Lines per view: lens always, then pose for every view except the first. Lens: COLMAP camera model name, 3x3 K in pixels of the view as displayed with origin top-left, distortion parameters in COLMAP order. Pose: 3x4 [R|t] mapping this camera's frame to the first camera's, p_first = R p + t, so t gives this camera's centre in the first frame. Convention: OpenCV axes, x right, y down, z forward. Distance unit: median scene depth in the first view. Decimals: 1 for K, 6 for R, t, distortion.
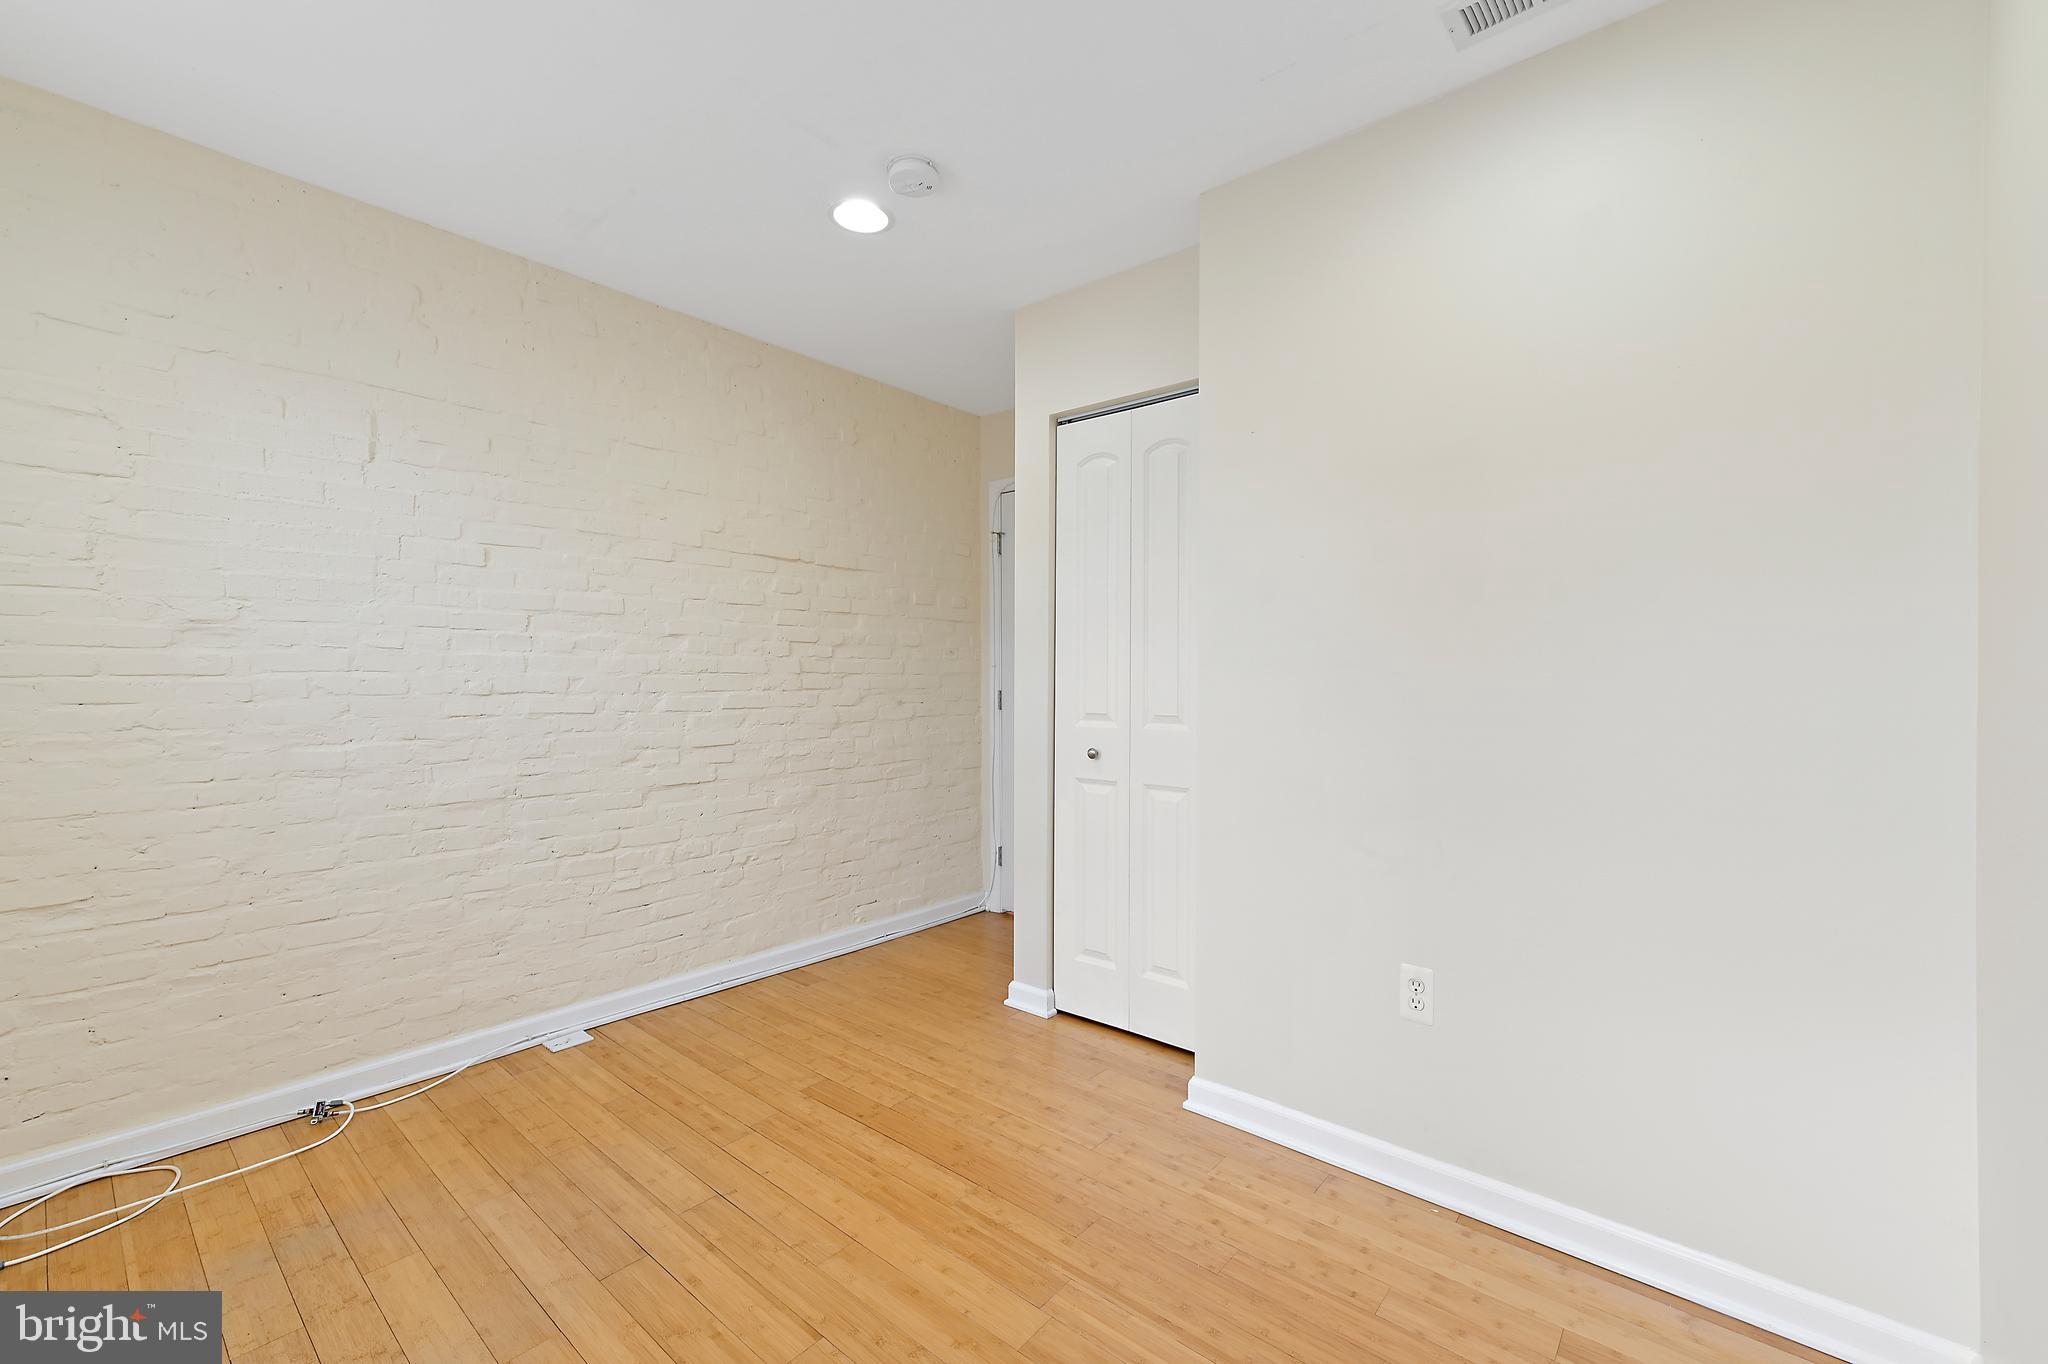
lens RADIAL K [[852.3, 0, 1026.0], [0, 852.3, 676.6], [0, 0, 1]] dist [0.012042, 0.000030]
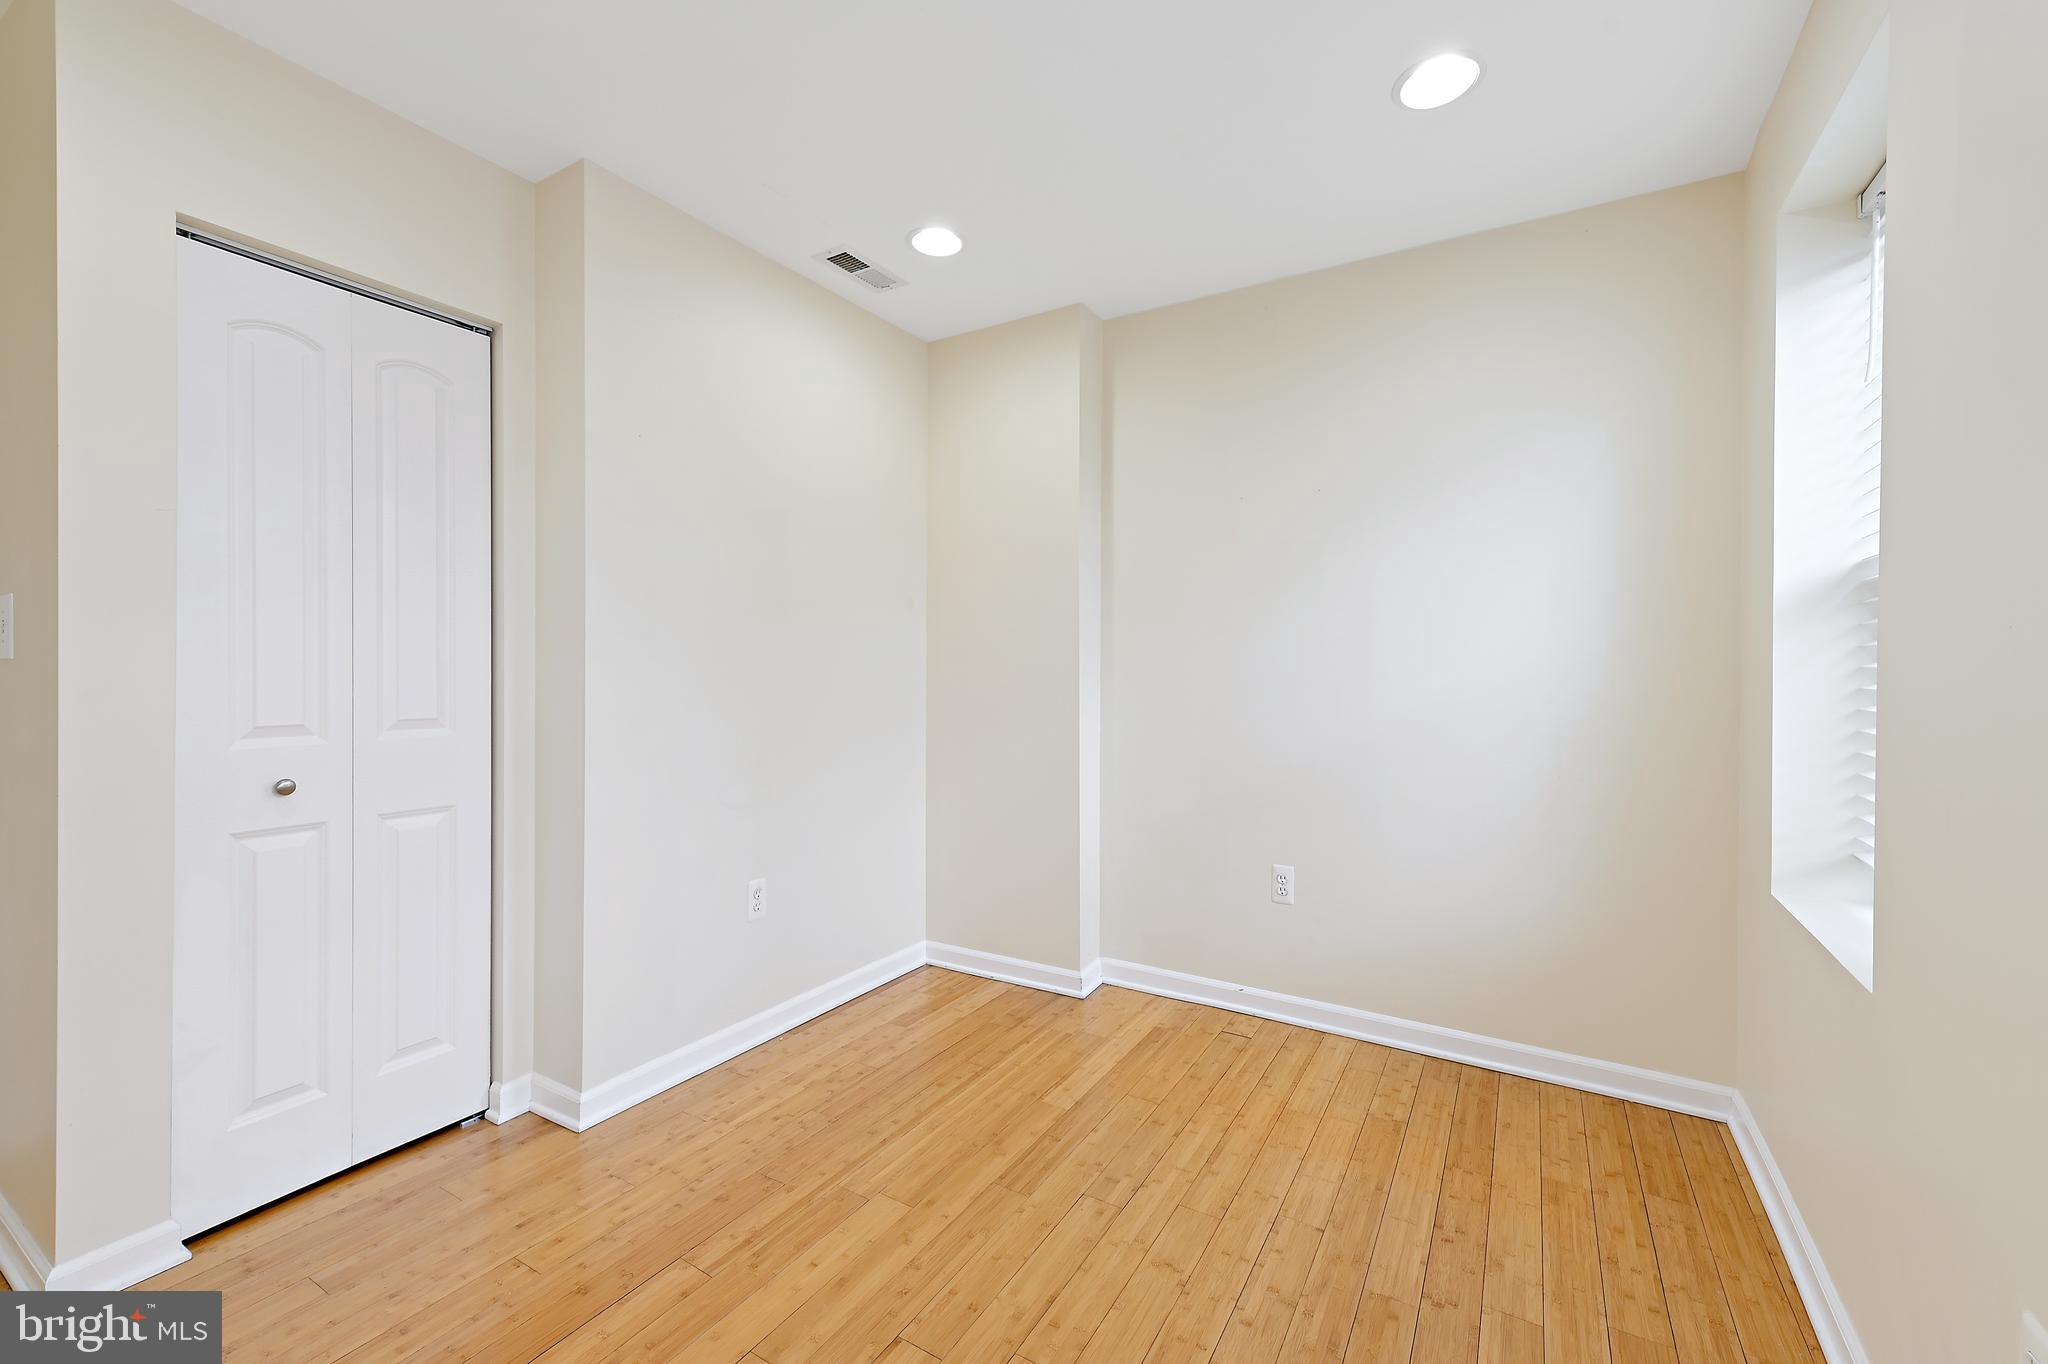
lens RADIAL K [[852.3, 0, 1036.1], [0, 852.3, 674.1], [0, 0, 1]] dist [0.012042, 0.000030]
pose [[-0.181012, -0.006242, 0.983461, -1.023060], [-0.002136, 0.999980, 0.005953, -0.002155], [-0.983479, -0.001023, -0.181022, 0.846698]]
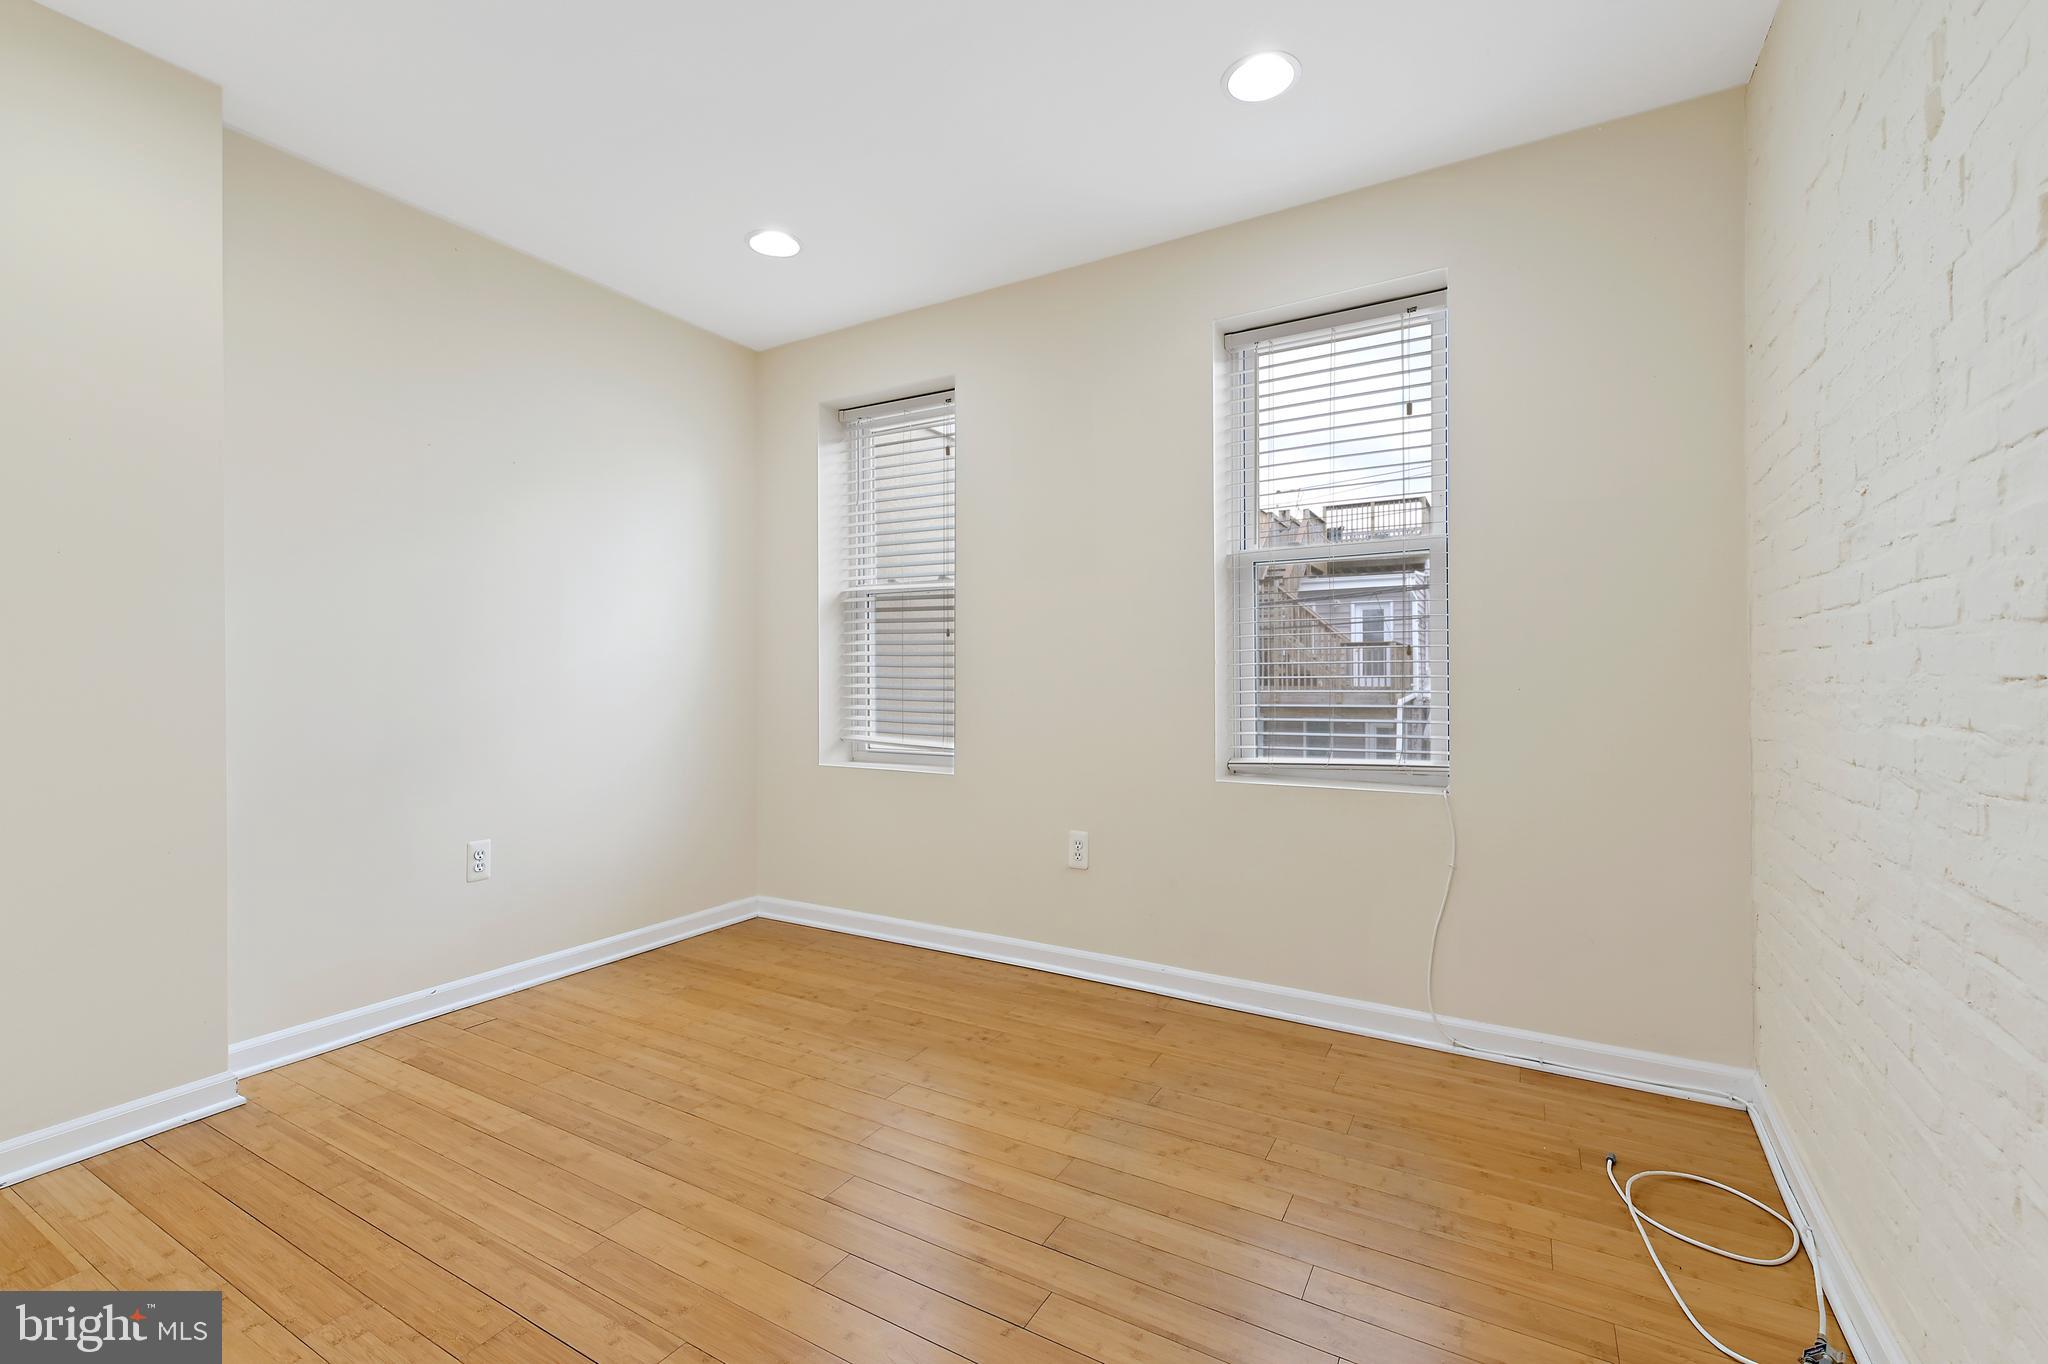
lens RADIAL K [[852.3, 0, 1034.7], [0, 852.3, 679.1], [0, 0, 1]] dist [0.012042, 0.000030]
pose [[-0.979587, 0.003525, -0.200992, -0.236746], [0.001467, 0.999945, 0.010386, 0.054913], [0.201017, 0.009879, -0.979538, 1.791063]]
